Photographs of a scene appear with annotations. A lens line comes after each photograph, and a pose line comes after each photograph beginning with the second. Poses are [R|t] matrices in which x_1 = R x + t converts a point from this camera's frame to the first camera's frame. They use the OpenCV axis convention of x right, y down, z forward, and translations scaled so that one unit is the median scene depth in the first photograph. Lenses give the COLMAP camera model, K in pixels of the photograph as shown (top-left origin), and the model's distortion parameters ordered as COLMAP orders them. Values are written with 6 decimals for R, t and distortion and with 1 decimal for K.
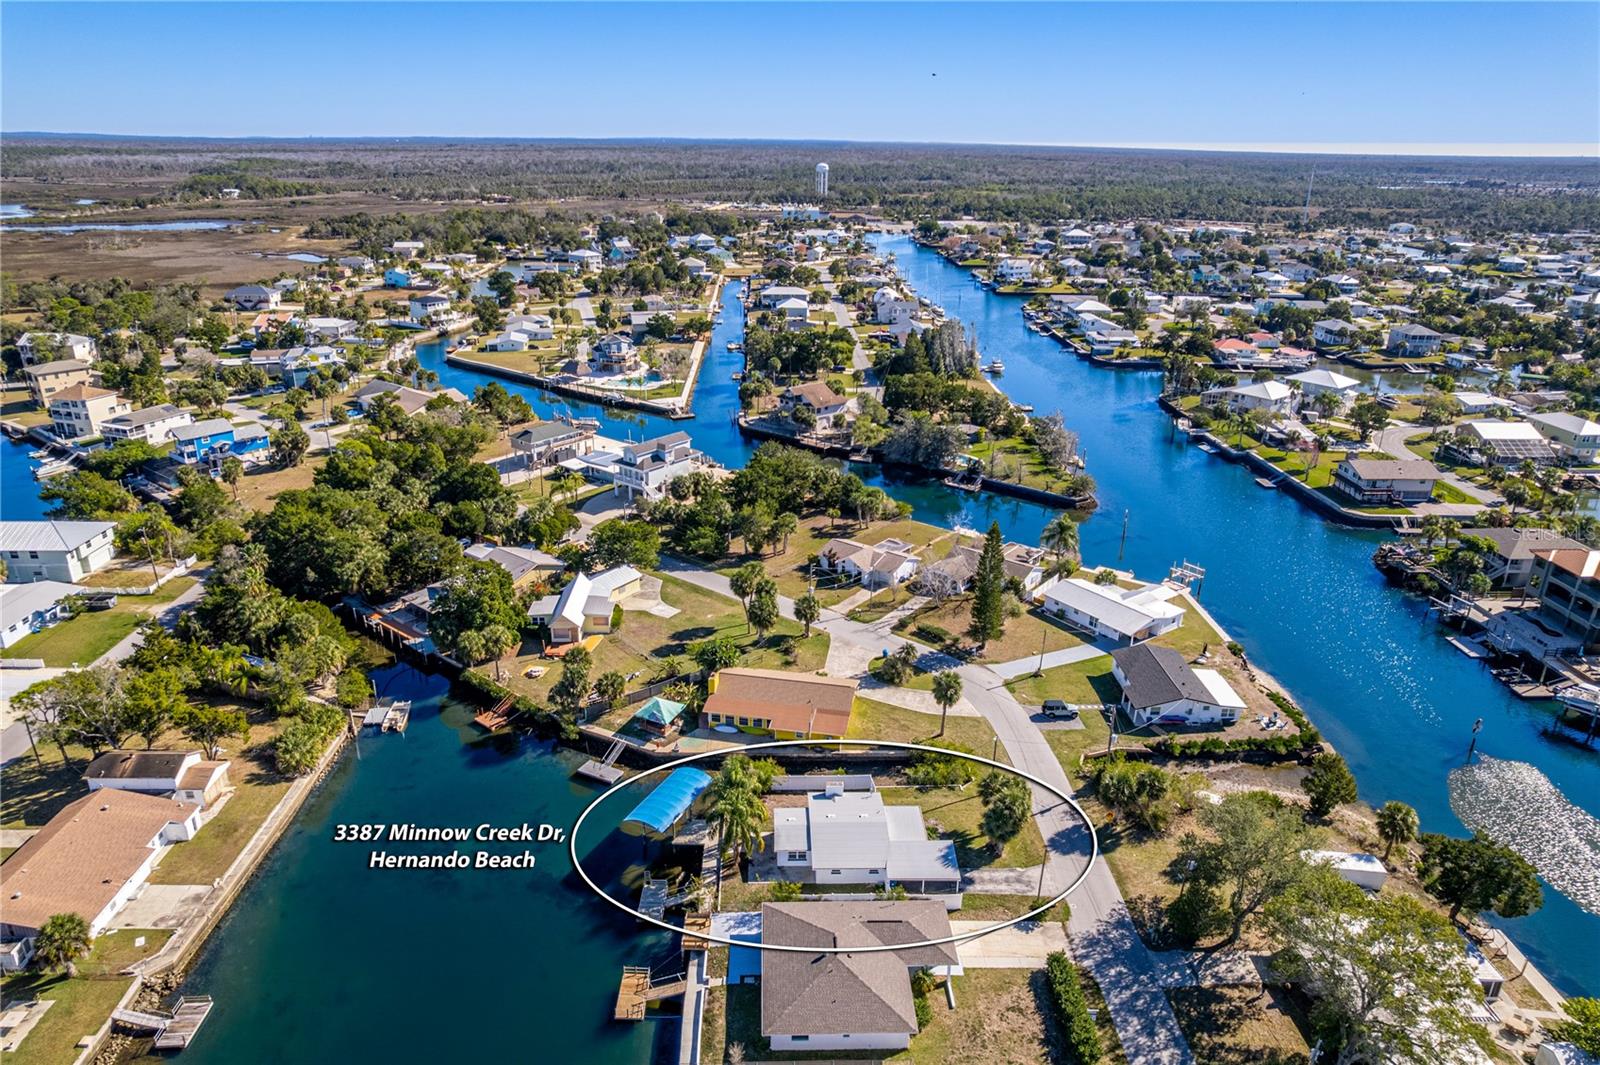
lens RADIAL K [[1028.9, 0, 795.8], [0, 1028.9, 519.3], [0, 0, 1]] dist [-0.077615, 0.070572]
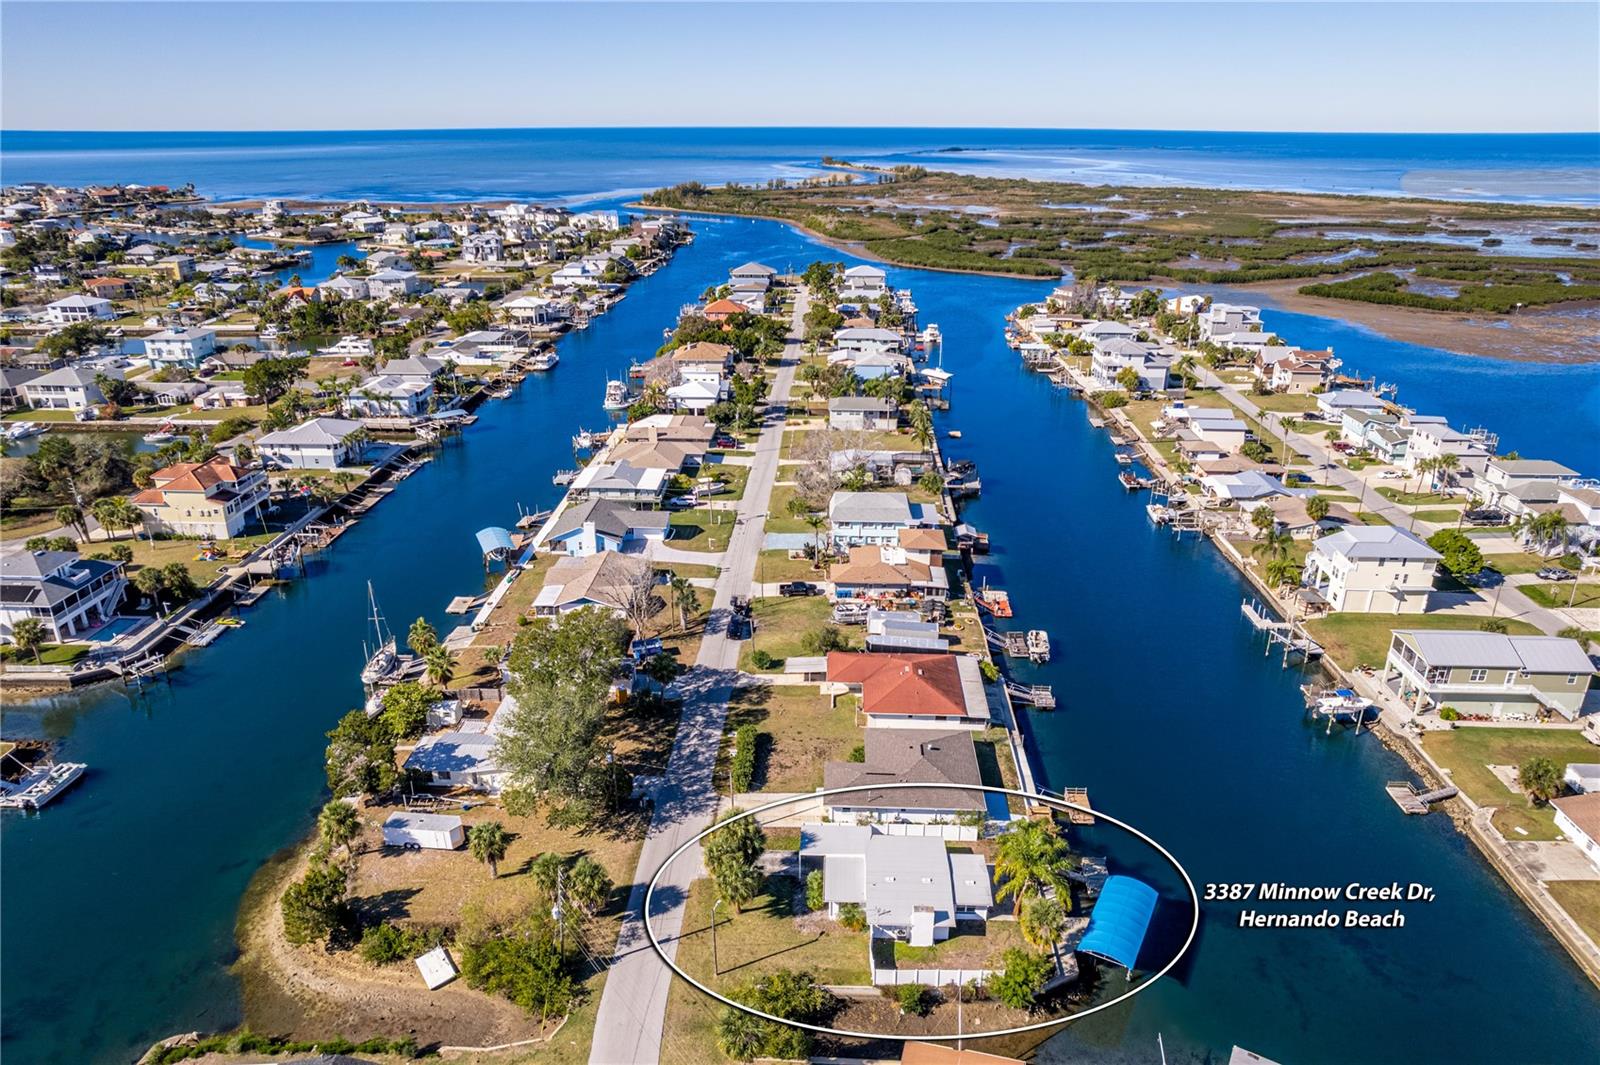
lens RADIAL K [[1048.0, 0, 796.5], [0, 1048.0, 513.5], [0, 0, 1]] dist [-0.075067, 0.067703]
pose [[-0.997381, -0.039769, 0.060416, 0.069796], [0.009855, 0.752778, 0.658201, -0.365428], [-0.071656, 0.657072, -0.750414, 0.972330]]
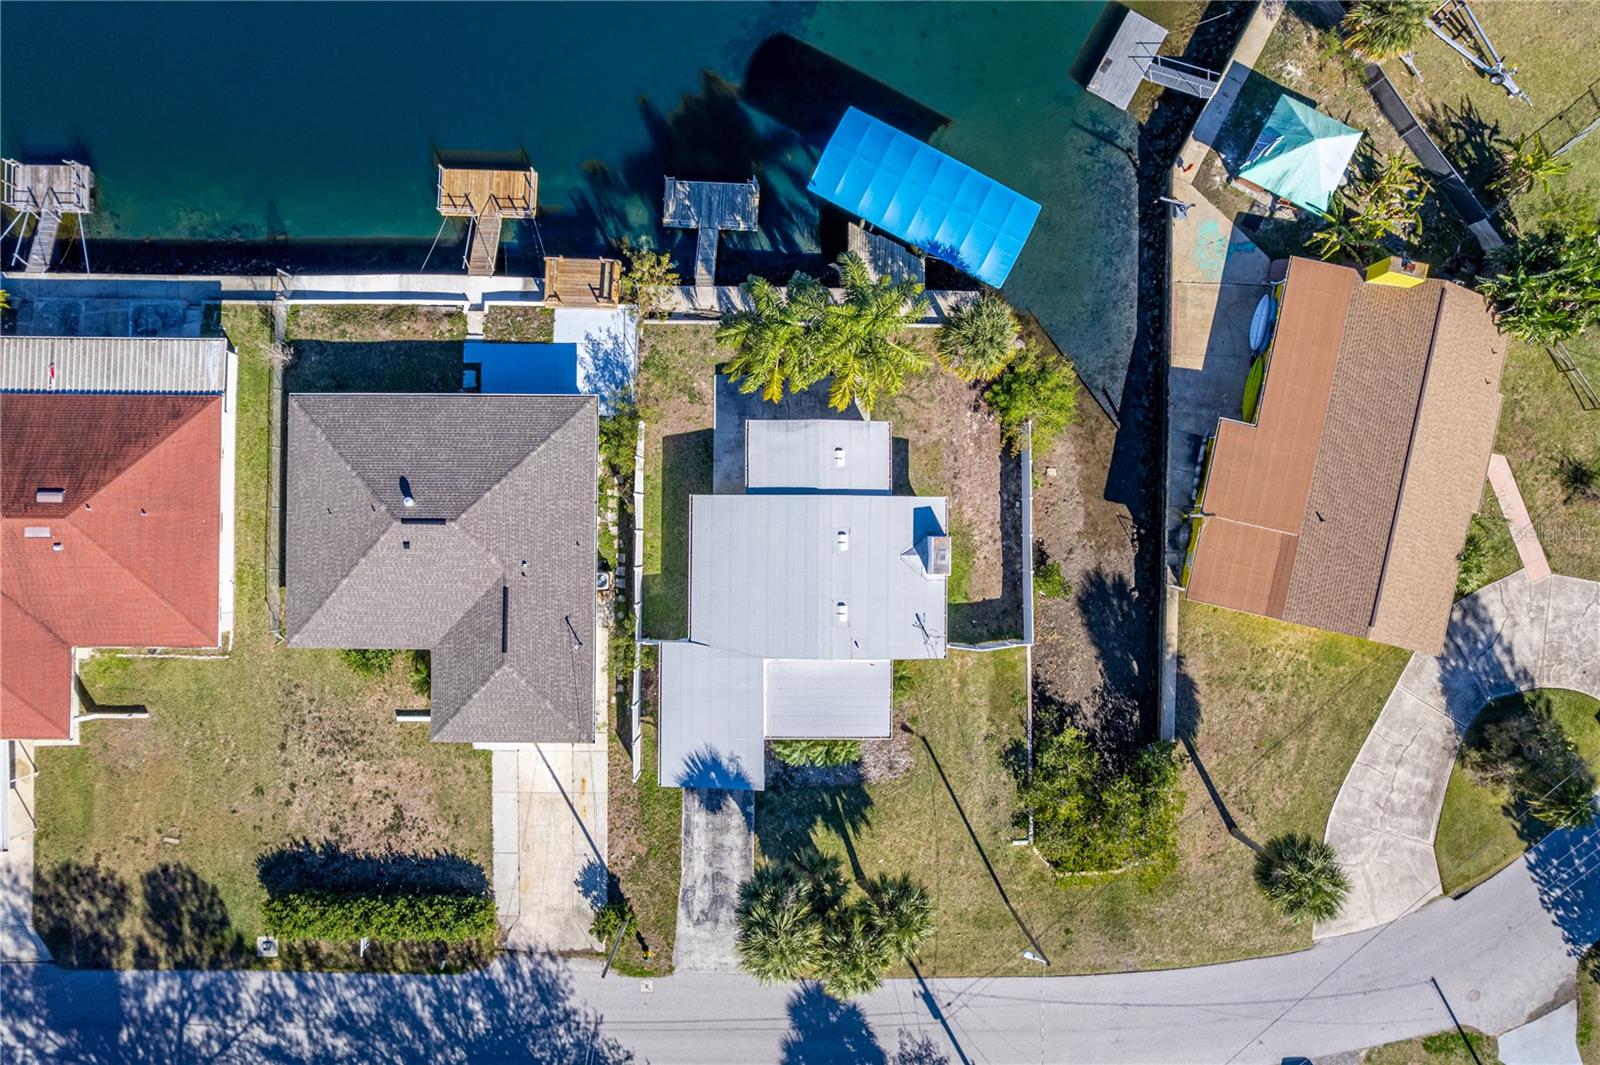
lens RADIAL K [[1028.9, 0, 795.8], [0, 1028.9, 519.3], [0, 0, 1]] dist [-0.077615, 0.070572]
pose [[-0.034101, 0.999084, -0.025852, 0.024330], [-0.367825, 0.011506, 0.929824, -0.089213], [0.929269, 0.041217, 0.367096, 0.529826]]
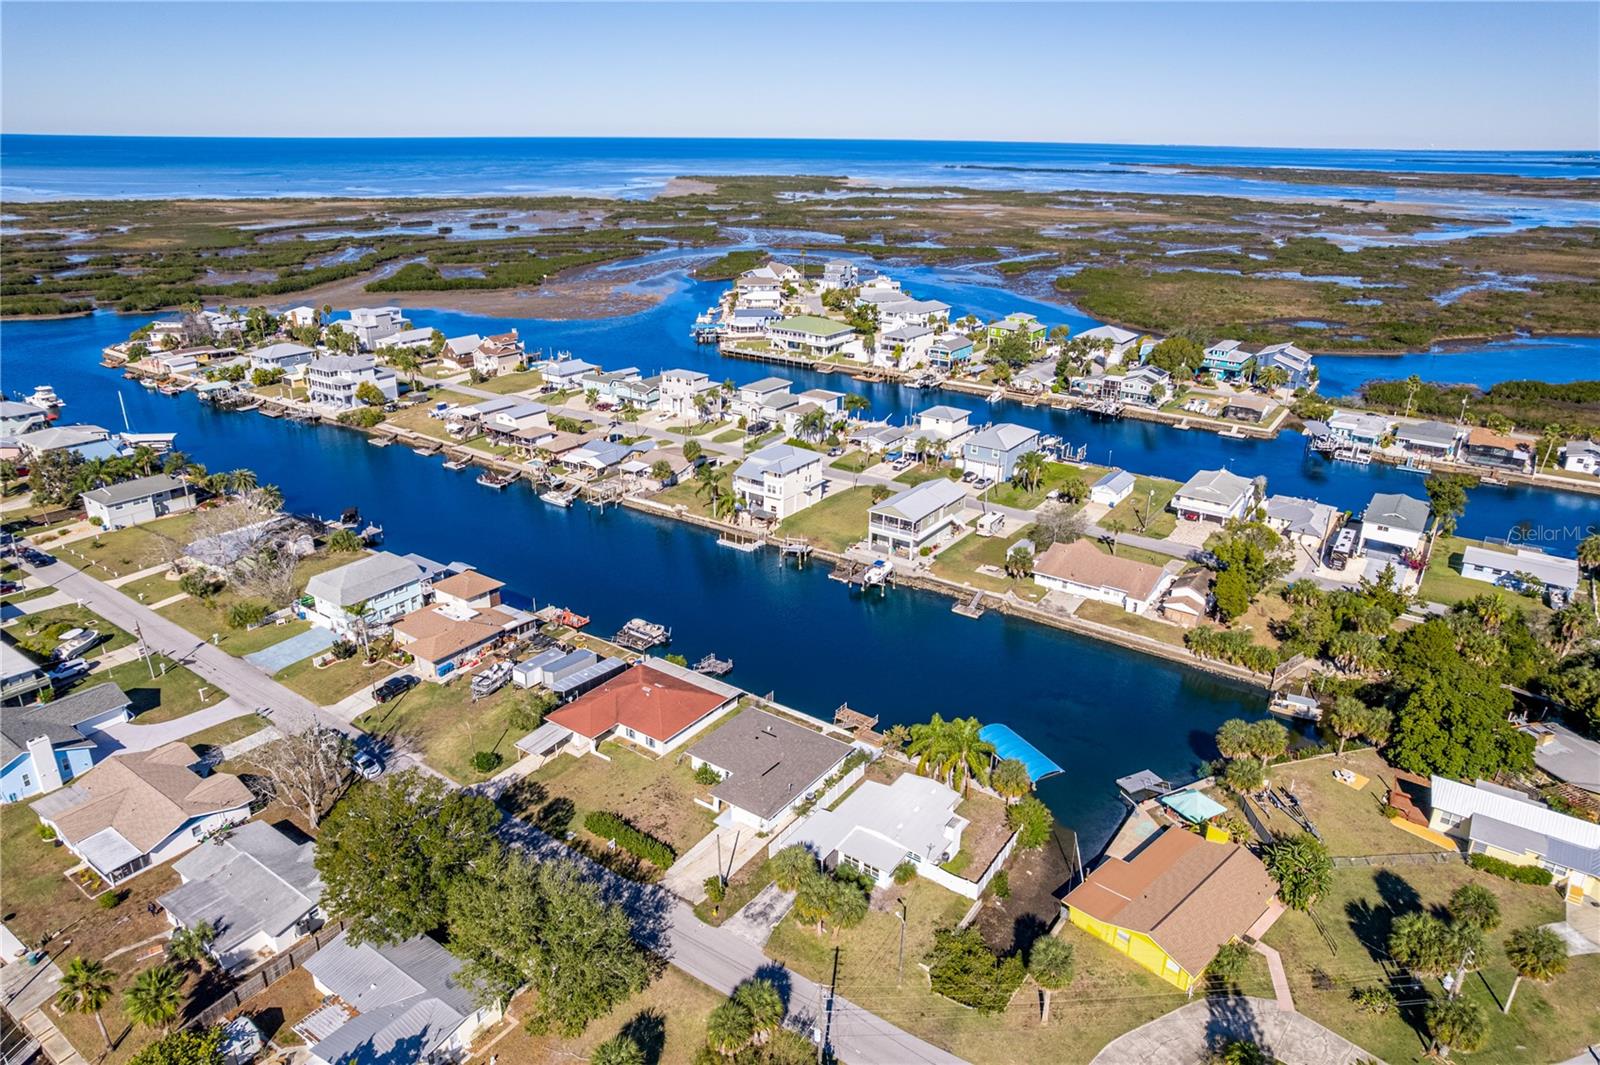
lens RADIAL K [[1028.9, 0, 795.8], [0, 1028.9, 519.3], [0, 0, 1]] dist [-0.077615, 0.070572]
pose [[-0.598274, 0.264927, -0.756229, 0.518461], [-0.297567, 0.802816, 0.516662, -0.277673], [0.743990, 0.534134, -0.401471, 0.762728]]
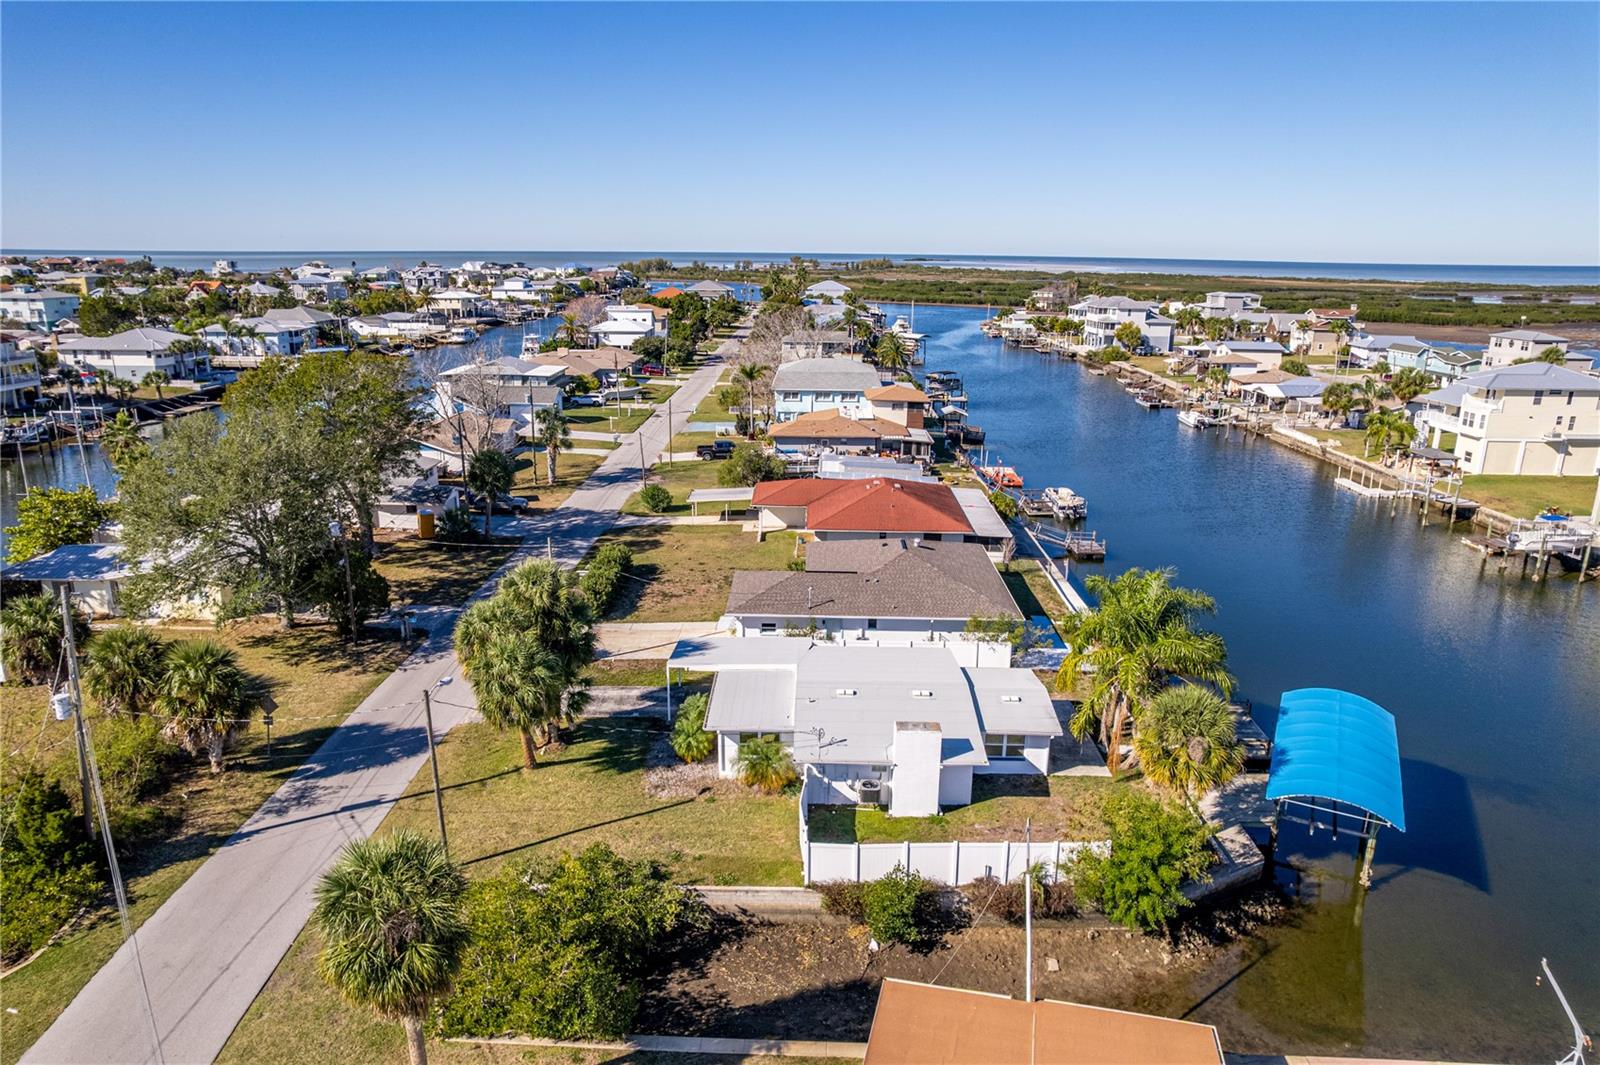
lens RADIAL K [[1028.9, 0, 795.8], [0, 1028.9, 519.3], [0, 0, 1]] dist [-0.077615, 0.070572]
pose [[-0.998708, -0.034963, 0.036888, 0.048729], [-0.007270, 0.816594, 0.577166, -0.014608], [-0.050302, 0.576152, -0.815793, 0.862738]]
